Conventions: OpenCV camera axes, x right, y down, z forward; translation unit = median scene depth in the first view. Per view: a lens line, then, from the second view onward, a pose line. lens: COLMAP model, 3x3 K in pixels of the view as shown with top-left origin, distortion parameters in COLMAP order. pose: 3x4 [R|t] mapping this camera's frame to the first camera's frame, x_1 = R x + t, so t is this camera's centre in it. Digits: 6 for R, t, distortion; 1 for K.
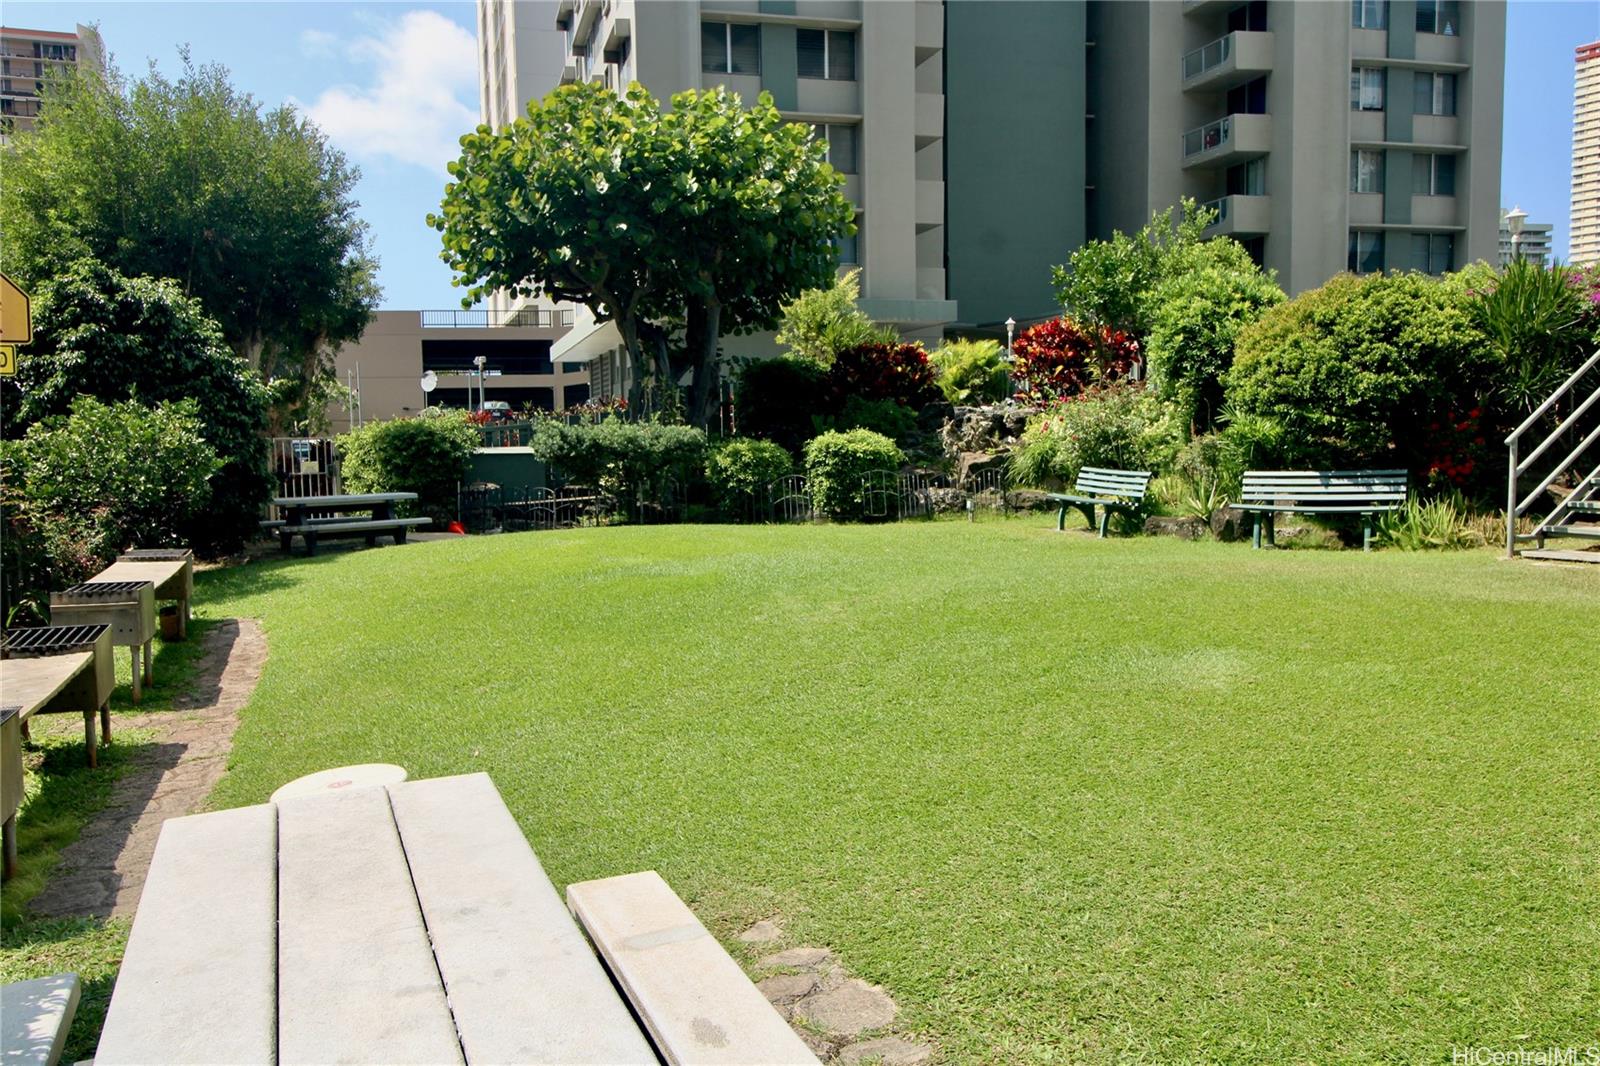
lens RADIAL K [[1275.3, 0, 800.0], [0, 1275.3, 533.0], [0, 0, 1]] dist [-0.002863, -0.001909]
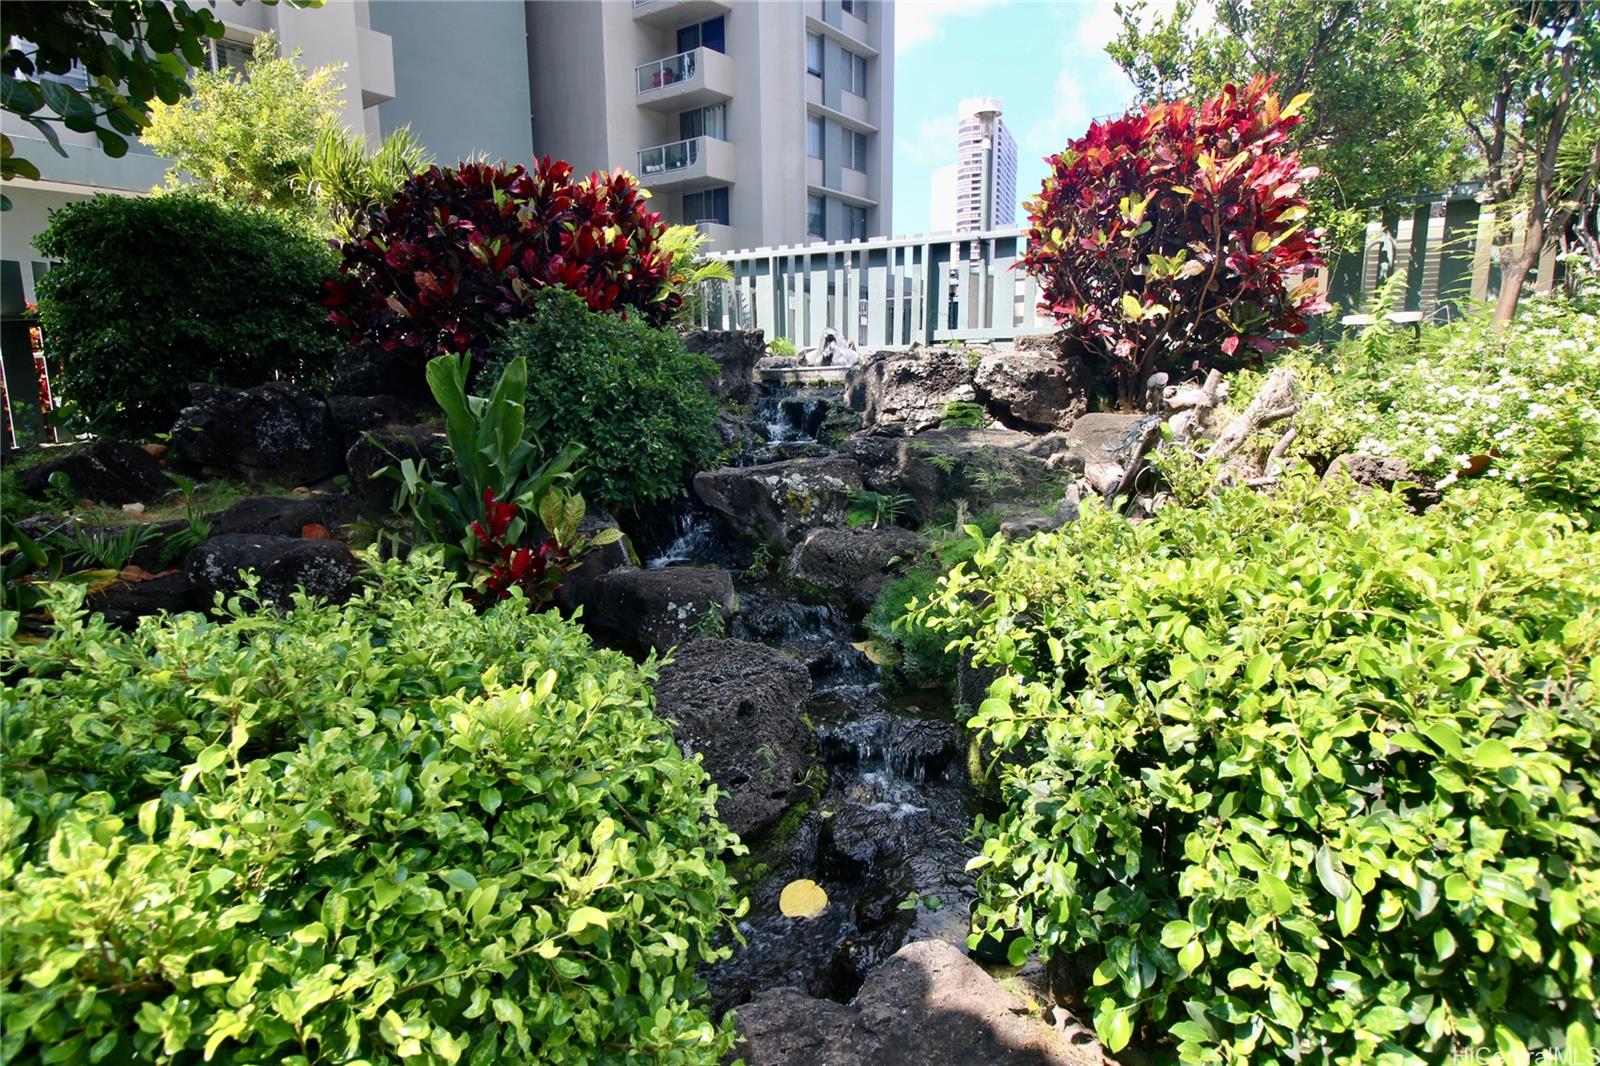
lens RADIAL K [[853.7, 0, 800.0], [0, 853.7, 533.0], [0, 0, 1]] dist [0.003509, 0.000465]
pose [[0.796732, -0.101098, 0.595817, -0.019504], [0.039271, 0.992485, 0.115892, -0.038112], [-0.603056, -0.068936, 0.794715, 0.418867]]
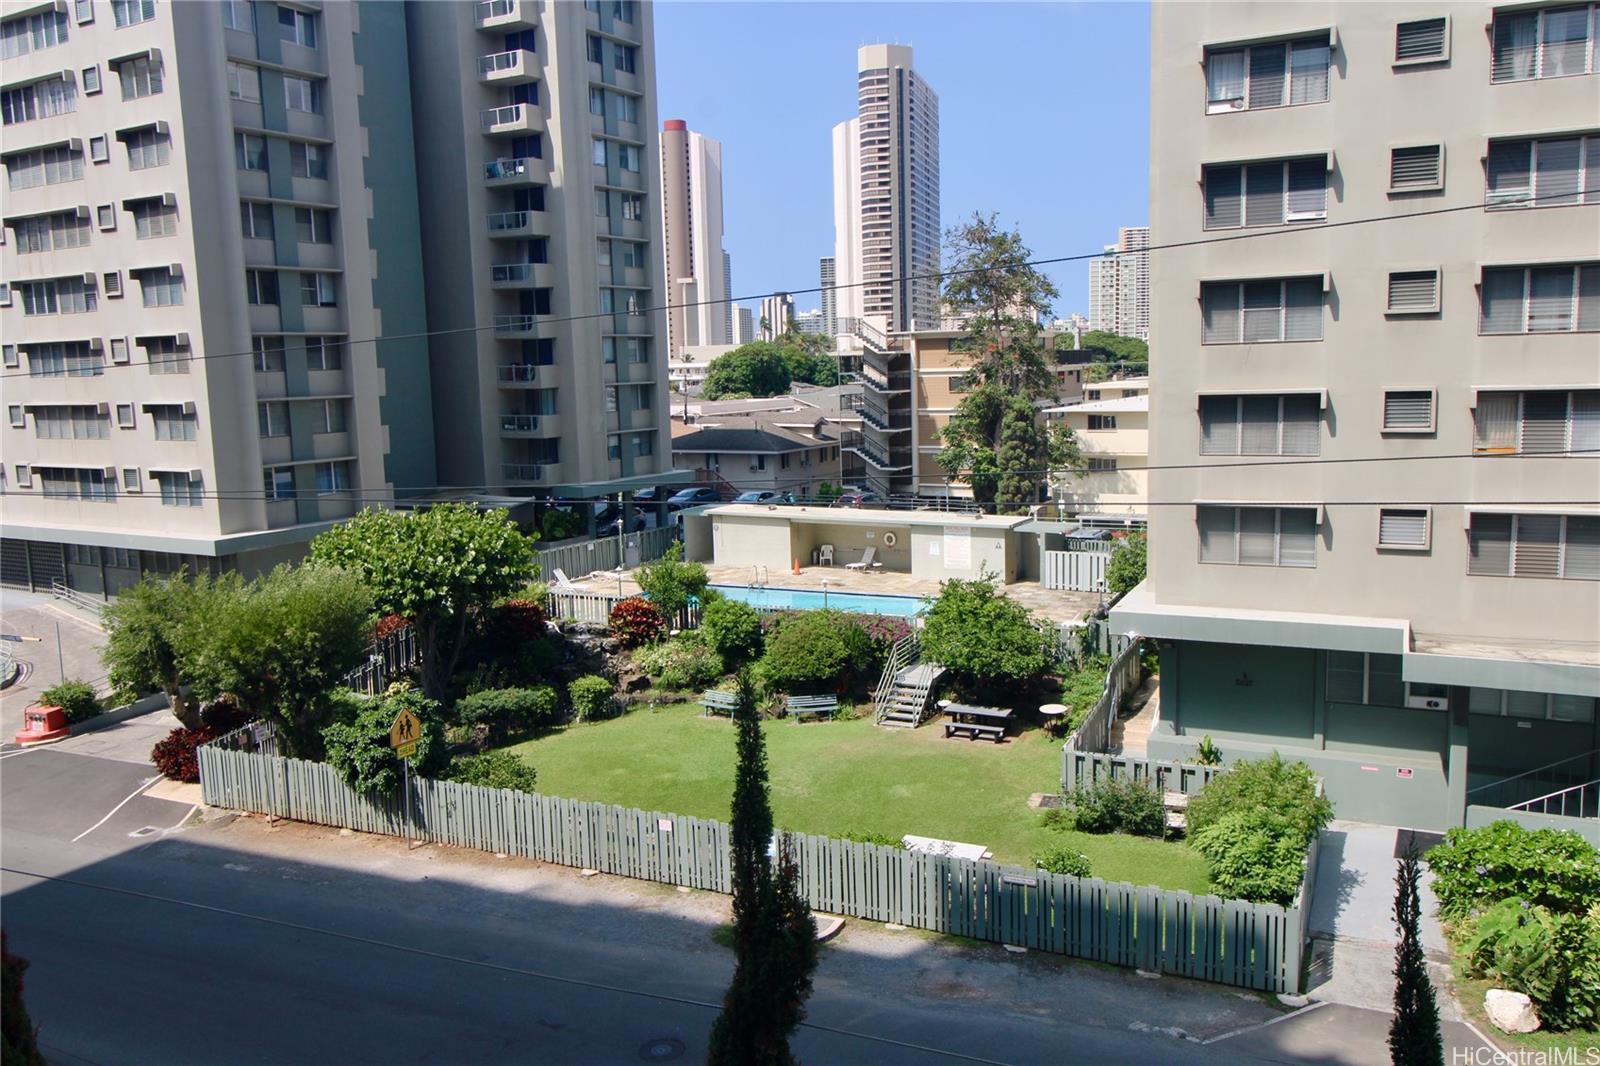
lens RADIAL K [[1275.3, 0, 800.0], [0, 1275.3, 533.0], [0, 0, 1]] dist [-0.002863, -0.001909]
pose [[0.732555, -0.092367, 0.674413, -0.513734], [0.069390, 0.995723, 0.061001, -0.194697], [-0.677162, 0.002111, 0.735831, -0.393691]]
